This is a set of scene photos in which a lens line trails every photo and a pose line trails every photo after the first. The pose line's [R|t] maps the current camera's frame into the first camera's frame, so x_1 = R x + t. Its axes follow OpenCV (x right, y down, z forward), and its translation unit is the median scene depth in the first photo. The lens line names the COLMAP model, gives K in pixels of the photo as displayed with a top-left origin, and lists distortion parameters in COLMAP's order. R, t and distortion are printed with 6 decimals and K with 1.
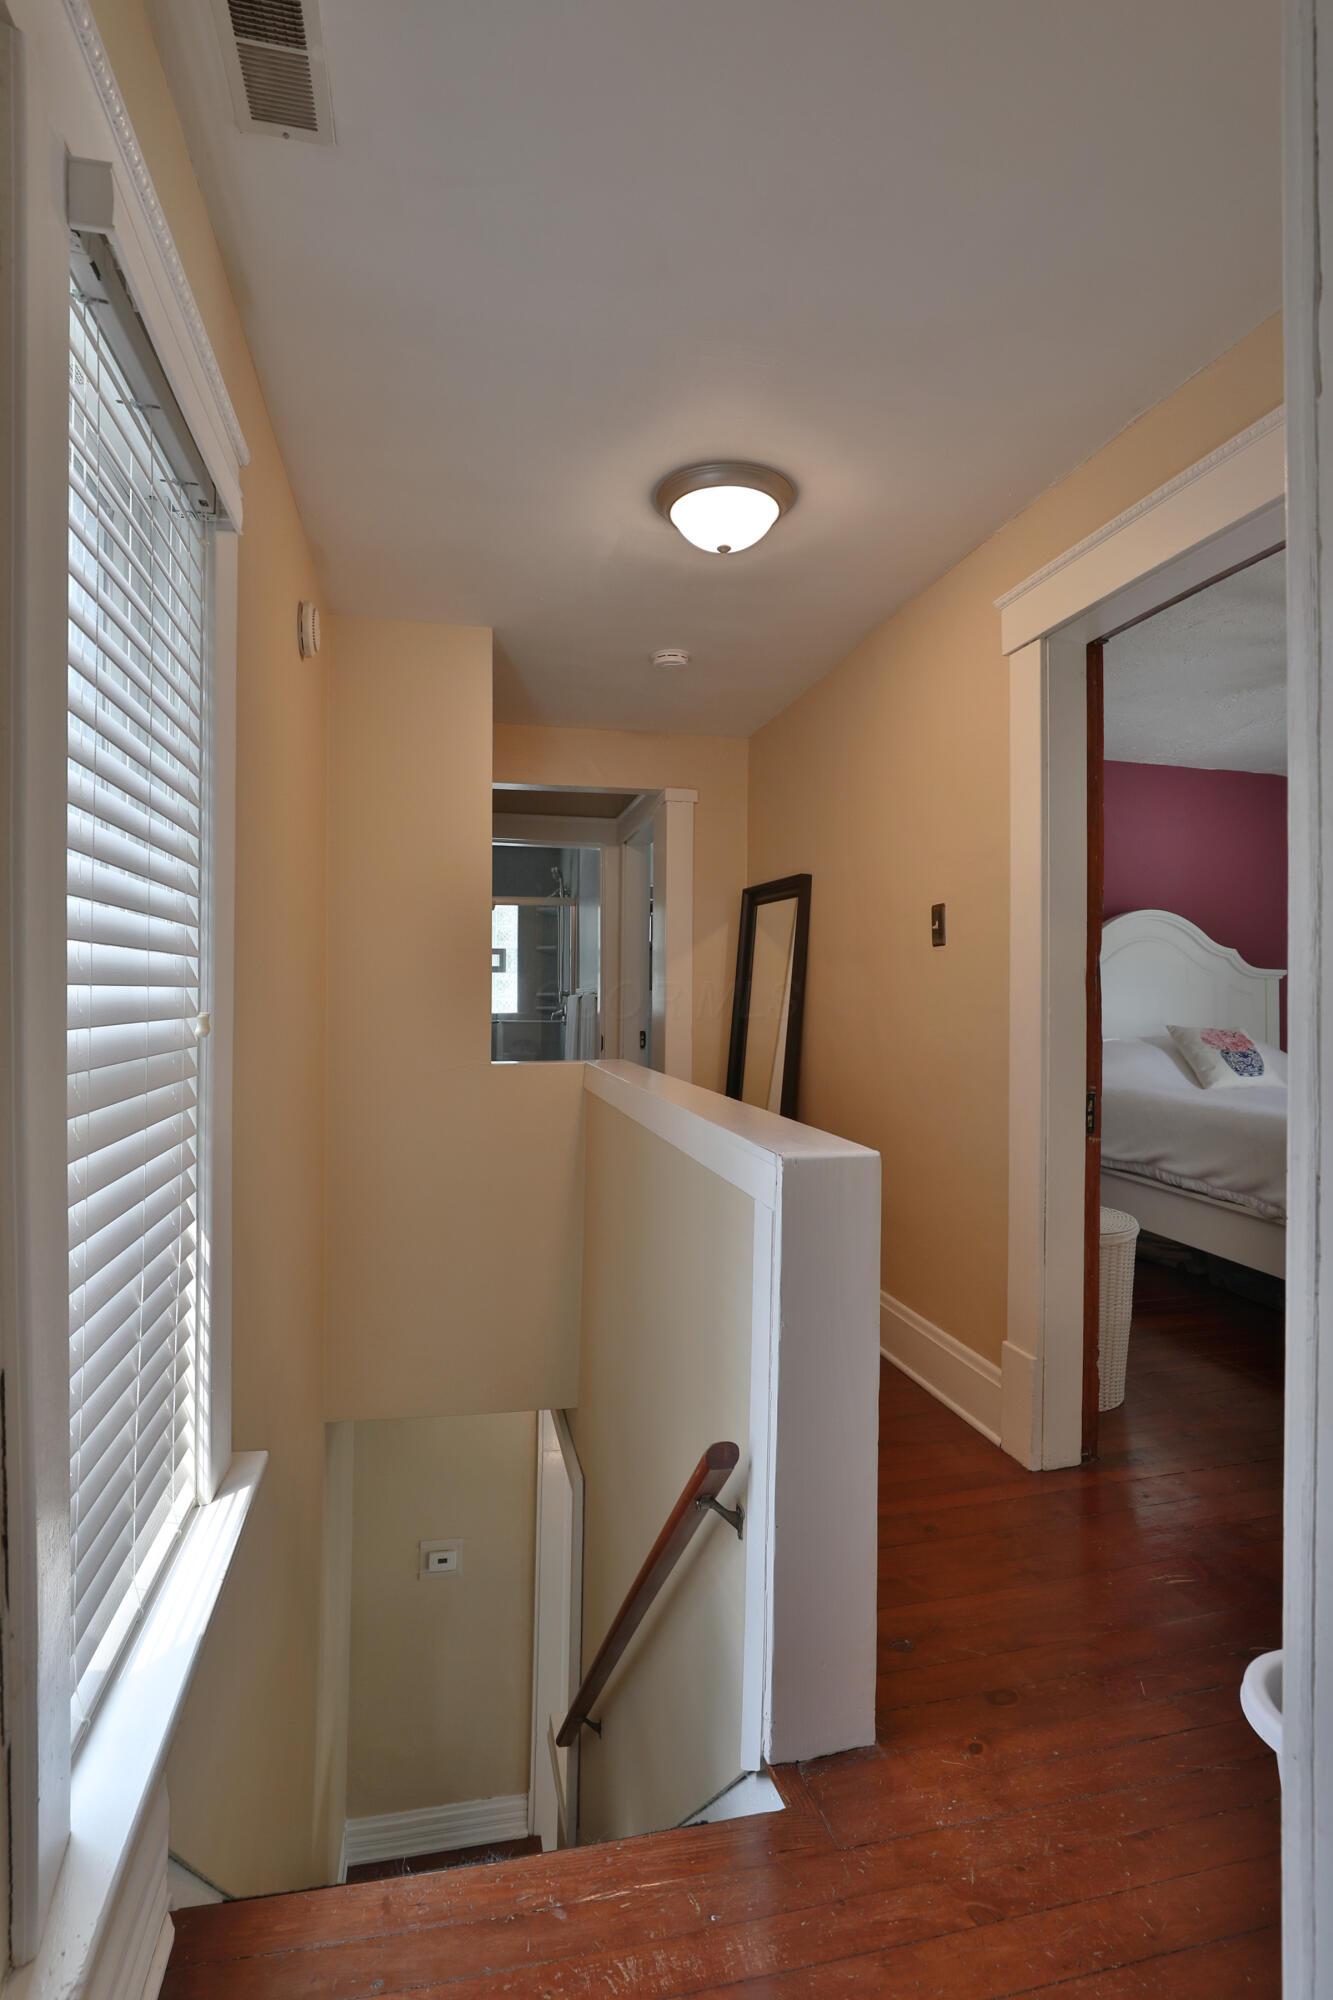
lens RADIAL K [[973.4, 0, 666.5], [0, 973.4, 1000.0], [0, 0, 1]] dist [-0.019475, 0.000429]
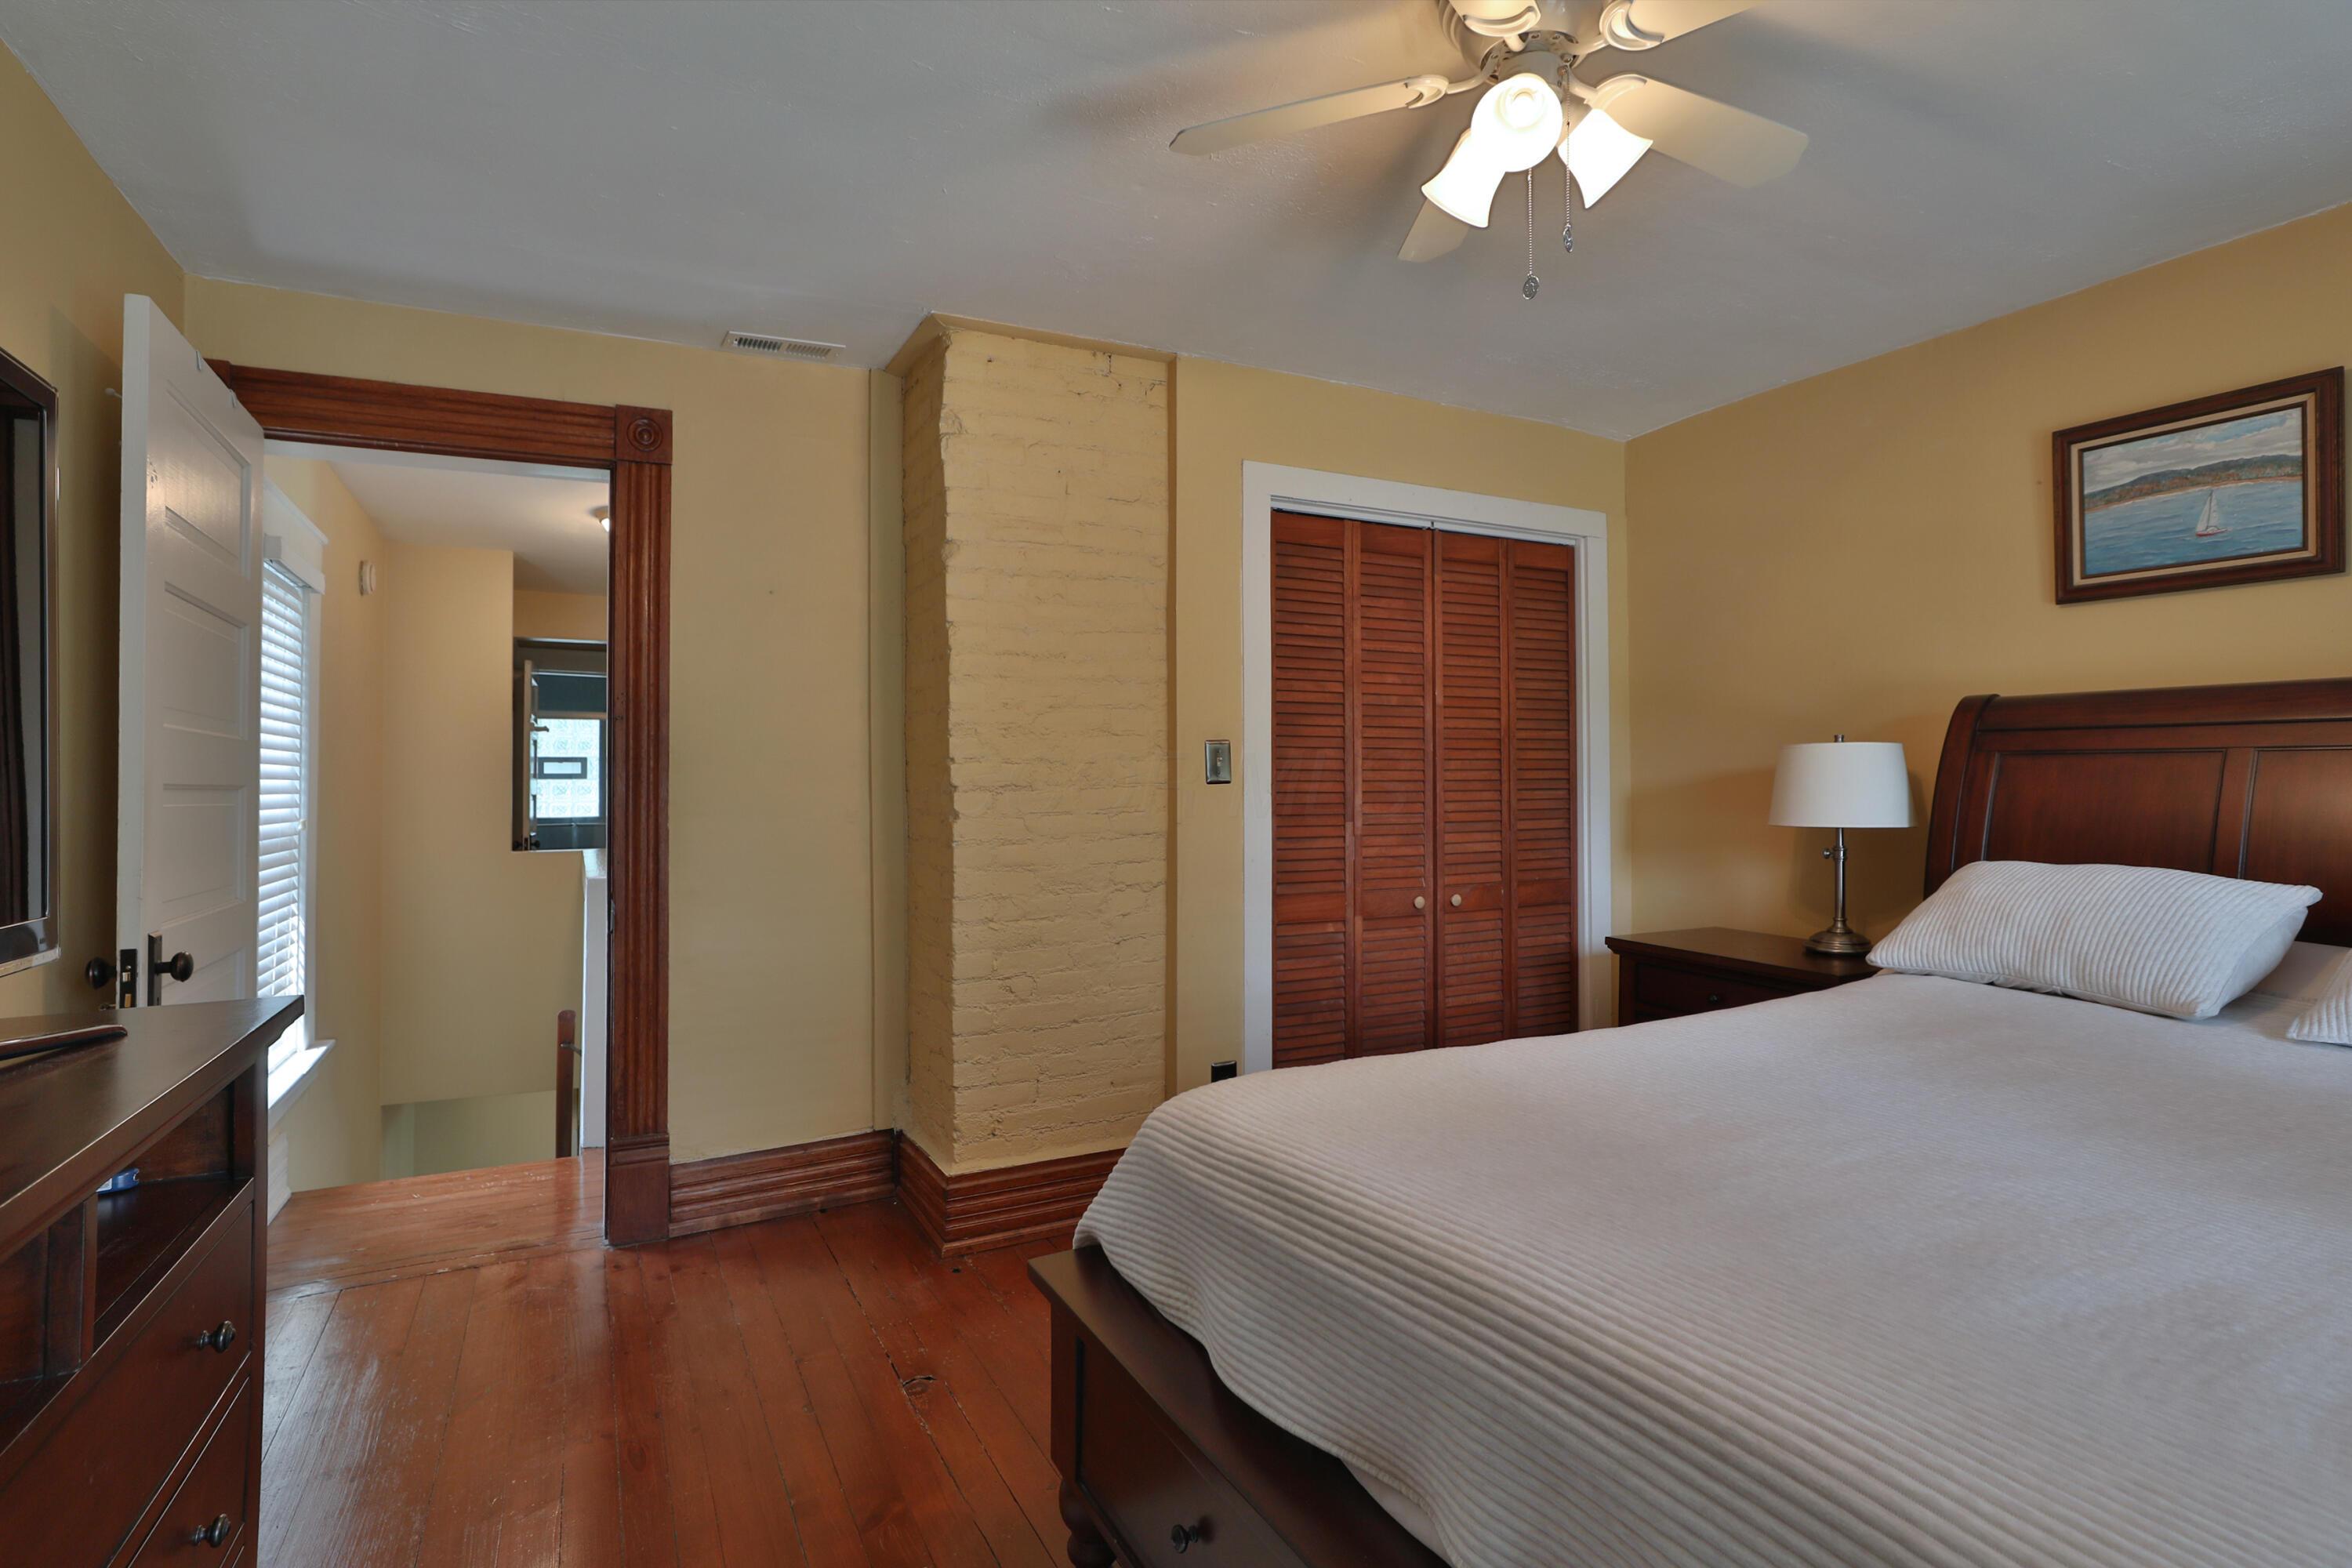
lens RADIAL K [[1117.5, 0, 1176.0], [0, 1117.5, 784.0], [0, 0, 1]] dist [-0.003659, -0.000381]
pose [[0.968922, -0.000715, 0.247364, 0.468250], [0.003157, 0.999950, -0.009474, -0.021319], [-0.247345, 0.009960, 0.968876, -1.111850]]
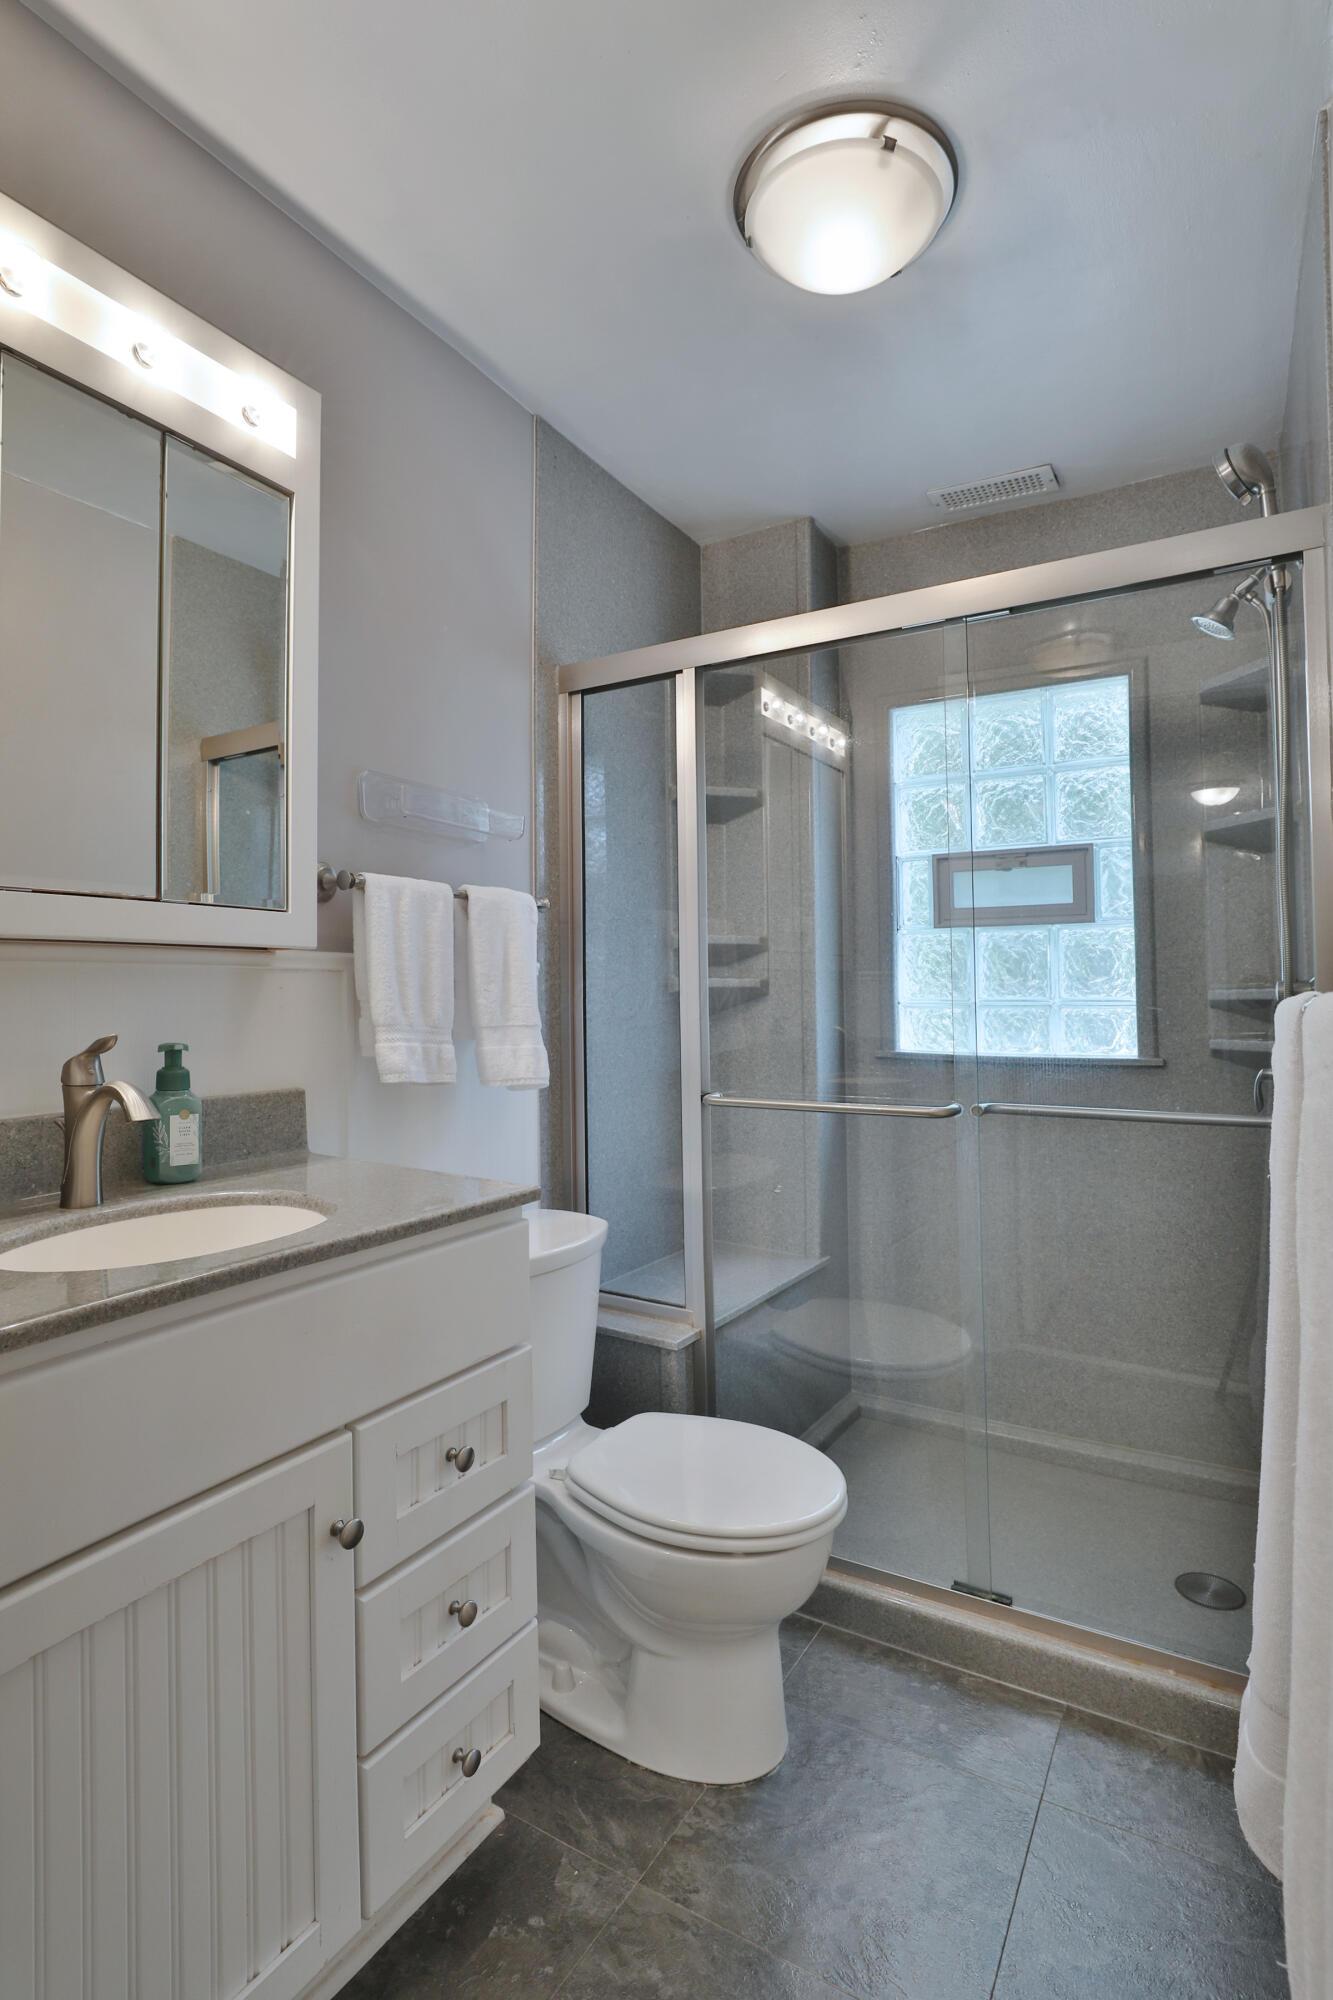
lens RADIAL K [[1016.9, 0, 666.5], [0, 1016.9, 1000.0], [0, 0, 1]] dist [-0.067006, 0.019447]
pose [[0.723353, -0.002320, -0.690474, -0.118447], [-0.005032, 0.999950, -0.008631, -0.000722], [0.690460, 0.009718, 0.723305, 1.828667]]
